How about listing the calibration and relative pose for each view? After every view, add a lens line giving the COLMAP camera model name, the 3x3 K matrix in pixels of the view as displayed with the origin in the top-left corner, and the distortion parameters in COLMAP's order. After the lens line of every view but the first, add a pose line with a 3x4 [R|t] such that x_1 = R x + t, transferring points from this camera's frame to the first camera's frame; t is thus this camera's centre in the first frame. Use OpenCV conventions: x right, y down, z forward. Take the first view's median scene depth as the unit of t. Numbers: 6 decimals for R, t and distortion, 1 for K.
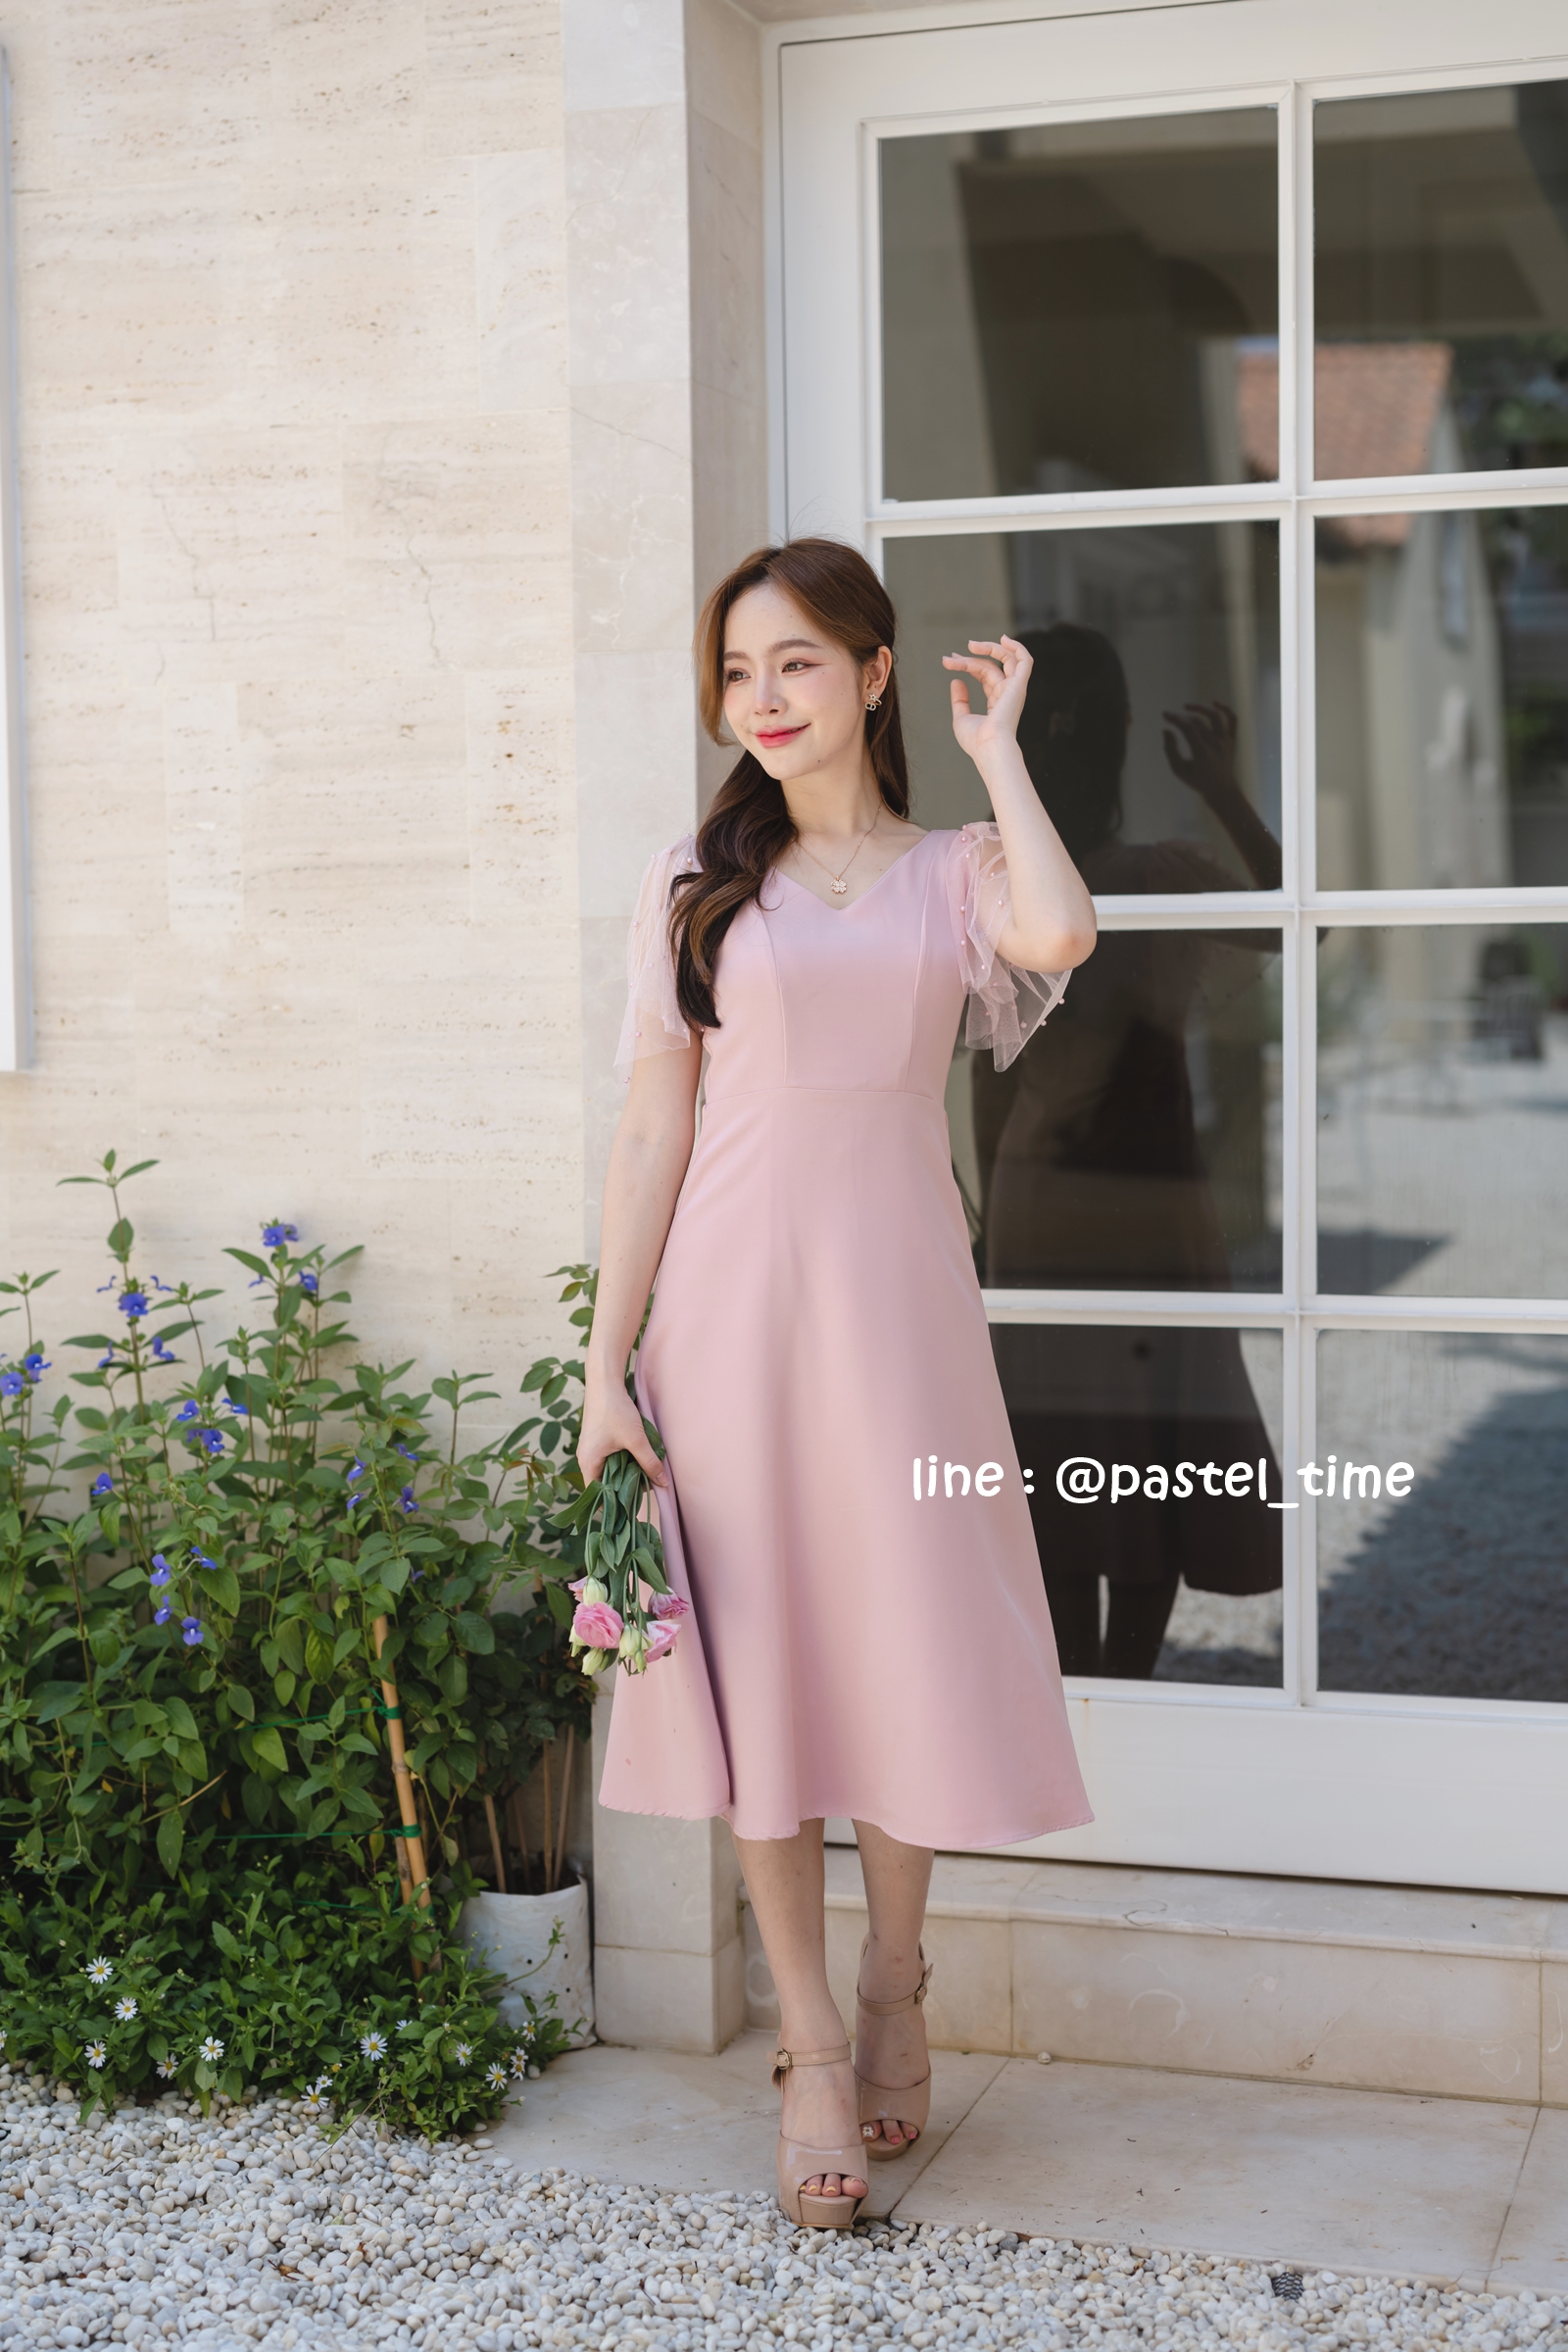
lens RADIAL K [[3393.7, 0, 808.2], [0, 3393.7, 1185.9], [0, 0, 1]] dist [-0.008872, 0.047841]
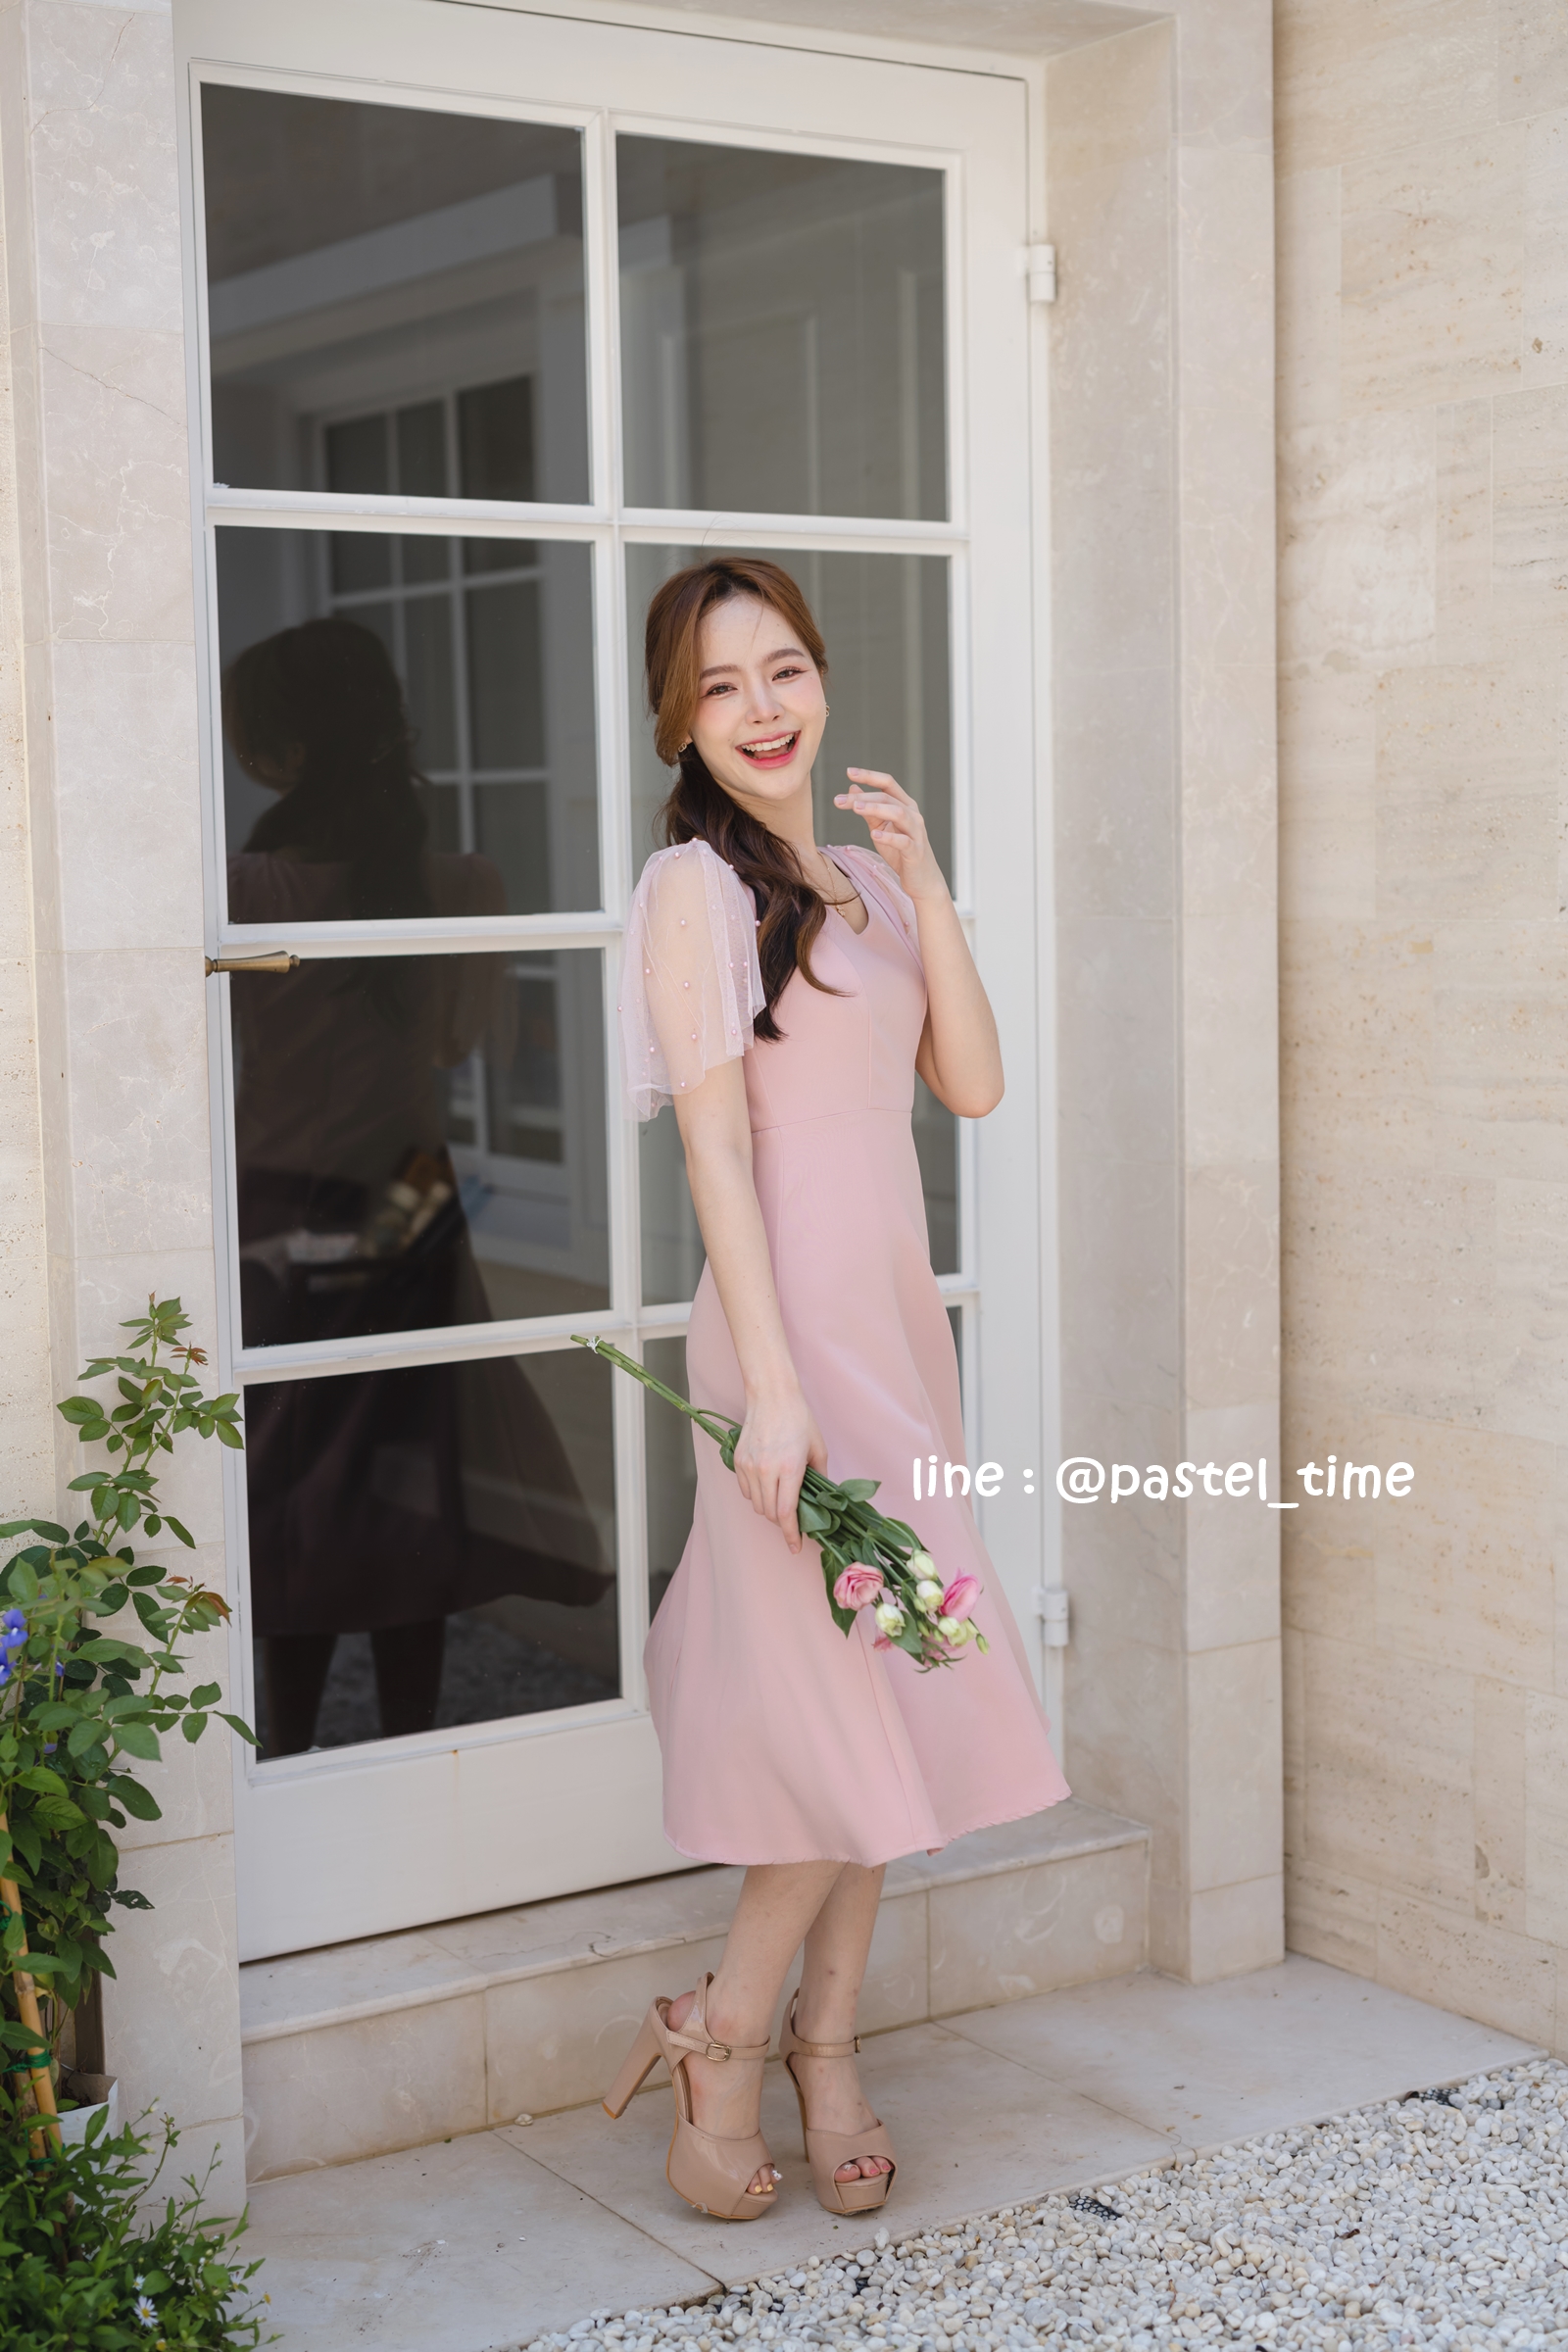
lens RADIAL K [[3394.1, 0, 784.2], [0, 3394.1, 1197.3], [0, 0, 1]] dist [-0.013517, 0.072926]
pose [[0.628450, -0.075417, 0.774185, -0.627224], [0.071359, 0.996681, 0.039165, -0.038637], [-0.774570, 0.030632, 0.631746, 0.331033]]
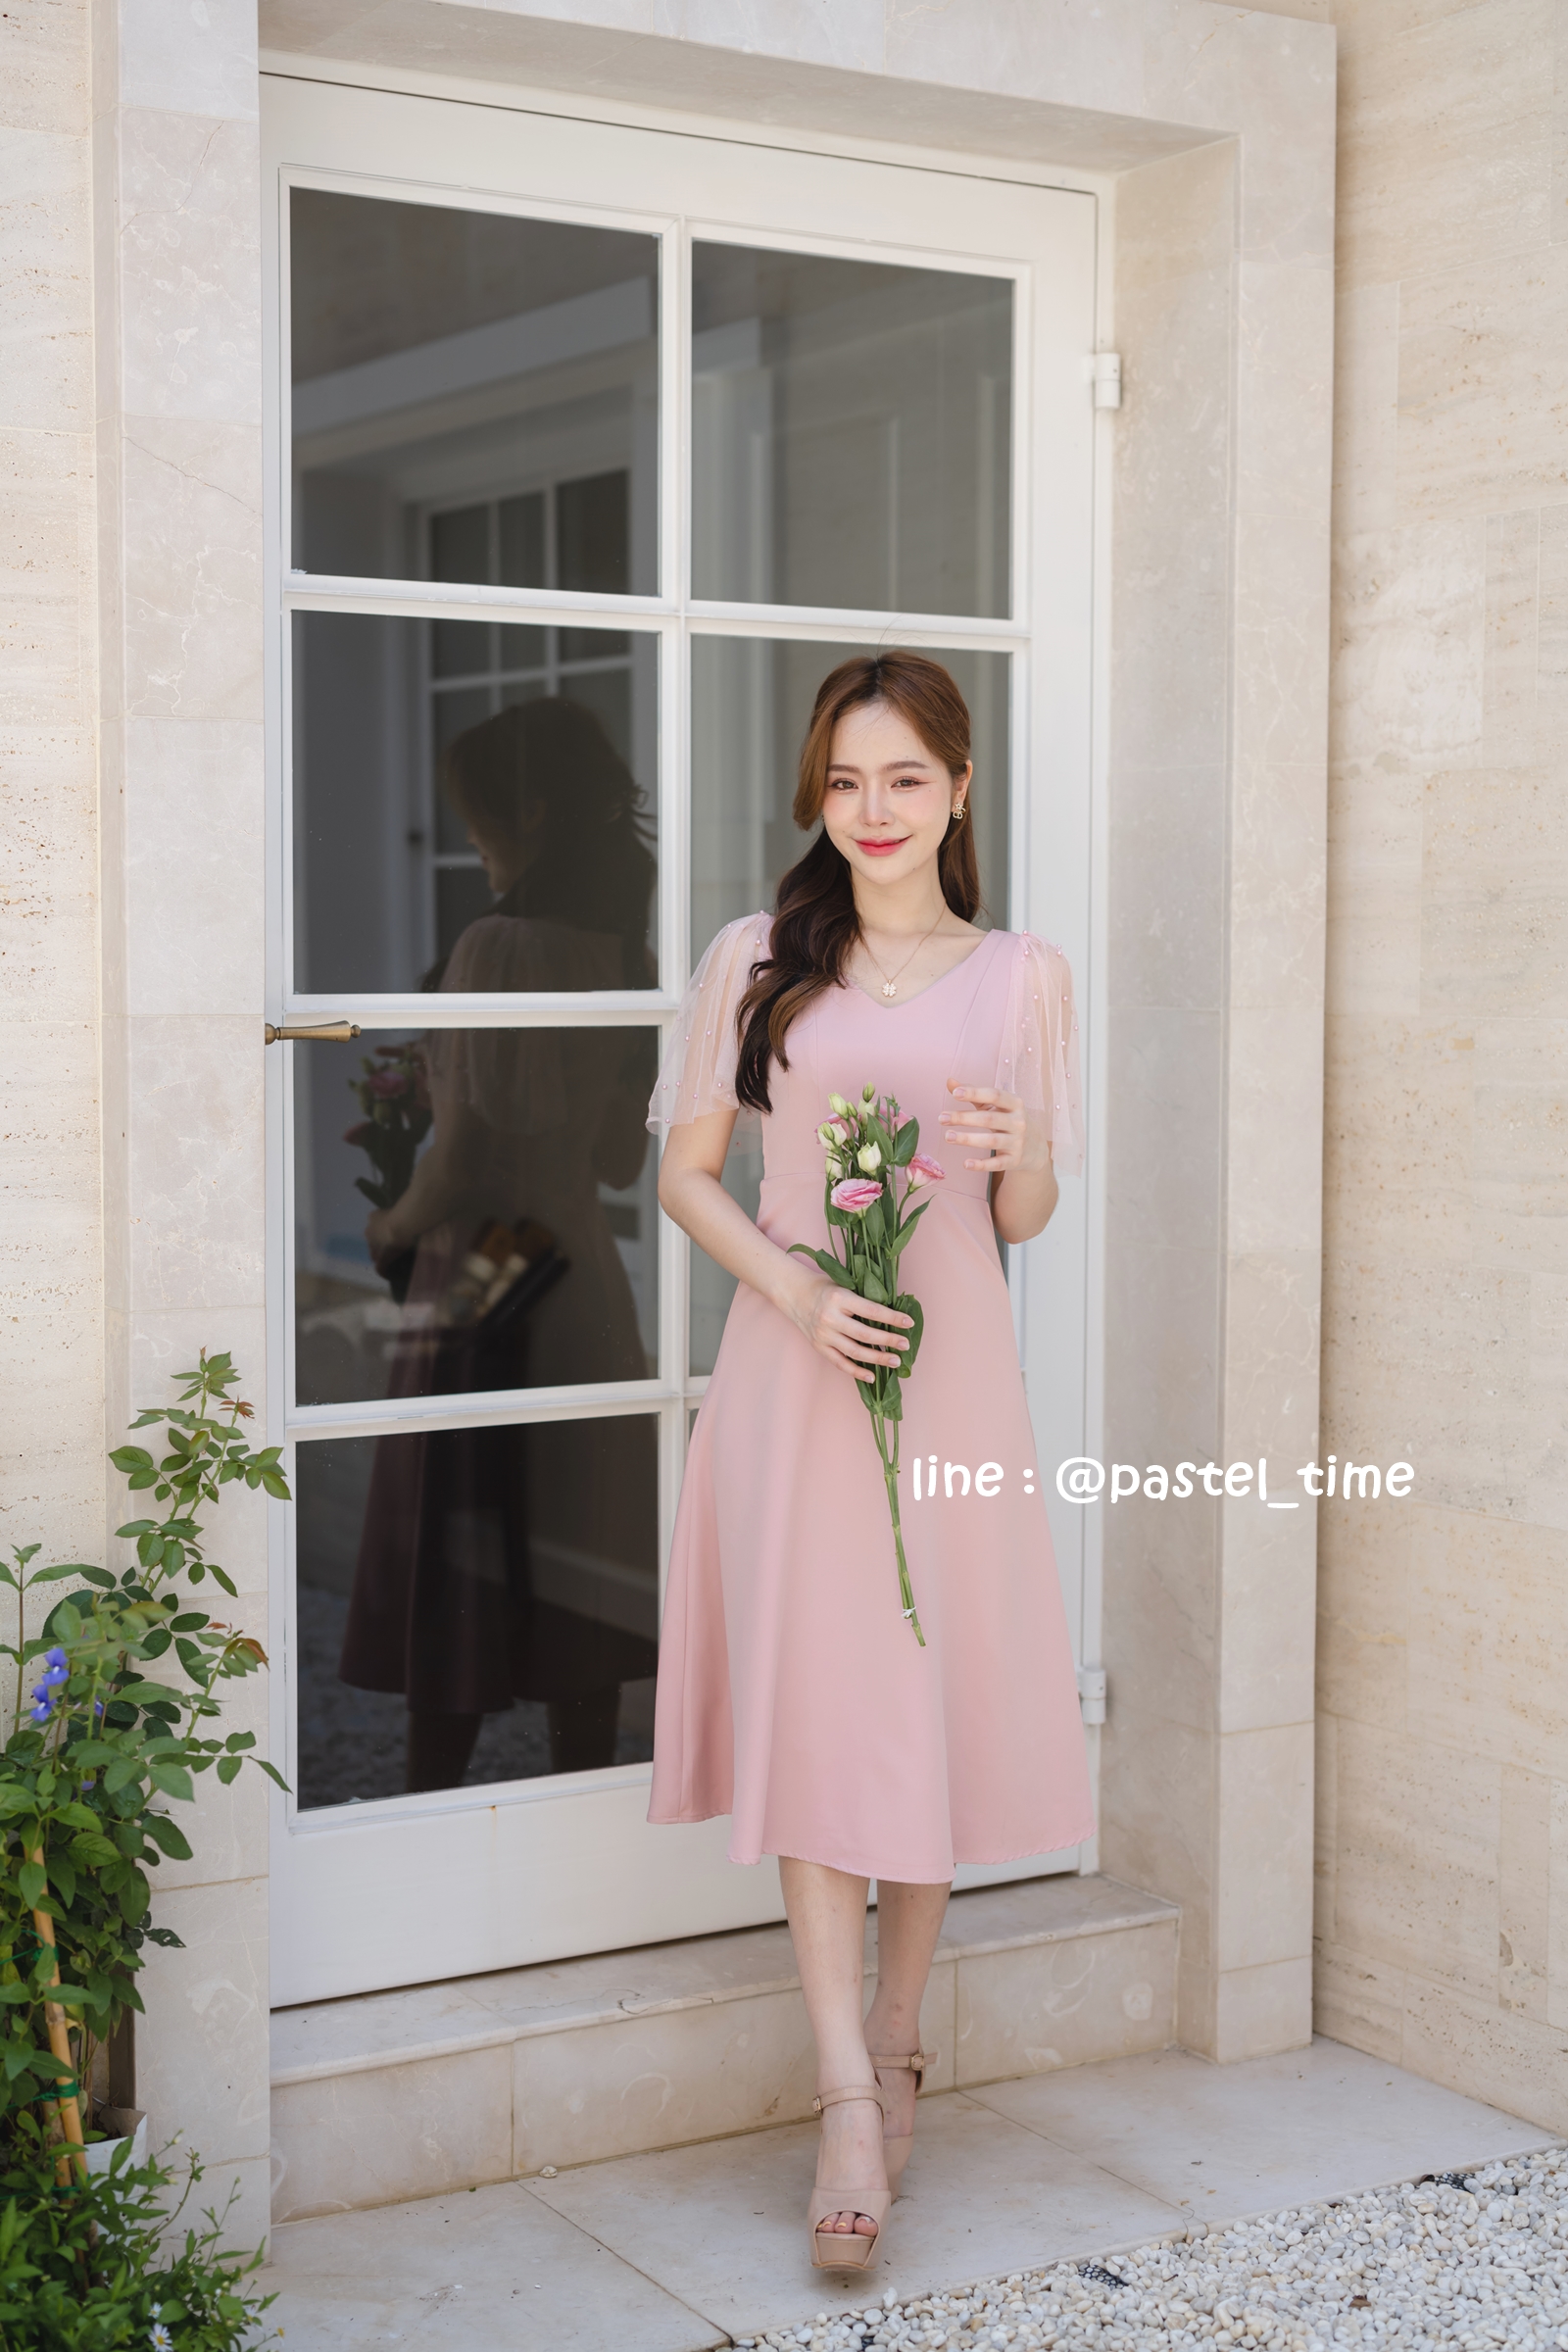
lens RADIAL K [[3393.8, 0, 788.4], [0, 3393.8, 1183.0], [0, 0, 1]] dist [-0.009735, 0.050236]
pose [[0.655495, -0.035889, 0.754346, -0.631984], [0.046835, 0.998879, 0.006825, -0.034060], [-0.753746, 0.030855, 0.656442, 0.299026]]
